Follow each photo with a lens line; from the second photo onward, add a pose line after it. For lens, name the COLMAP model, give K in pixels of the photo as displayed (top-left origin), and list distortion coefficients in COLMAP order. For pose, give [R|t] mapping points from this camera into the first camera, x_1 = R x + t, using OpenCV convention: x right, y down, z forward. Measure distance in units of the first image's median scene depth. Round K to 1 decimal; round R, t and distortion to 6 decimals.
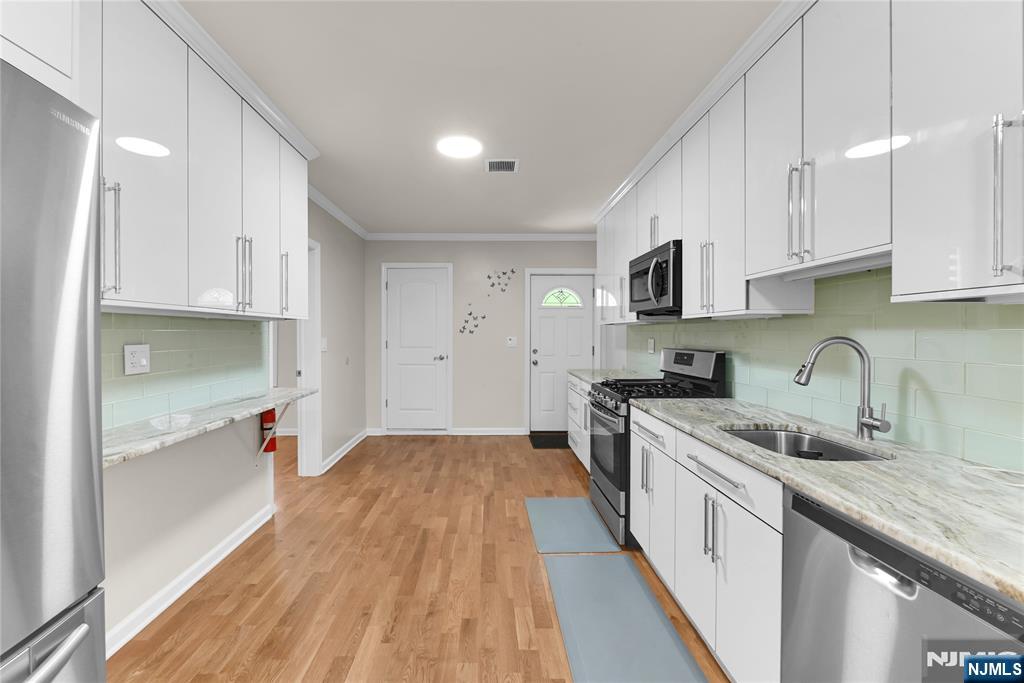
lens RADIAL K [[417.1, 0, 495.3], [0, 417.1, 336.4], [0, 0, 1]] dist [-0.003887, -0.001247]
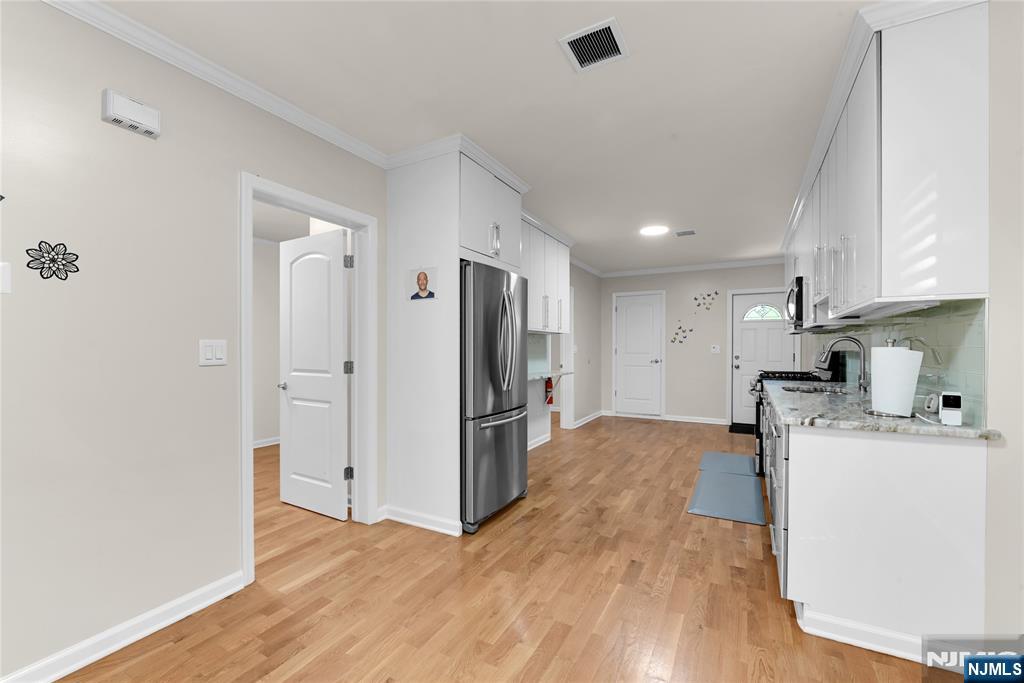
lens RADIAL K [[417.1, 0, 511.5], [0, 417.1, 350.0], [0, 0, 1]] dist [-0.003887, -0.001247]
pose [[0.868401, 0.004107, -0.495846, 0.242161], [-0.005908, 0.999980, -0.002064, 0.038281], [0.495828, 0.004722, 0.868408, -0.729086]]
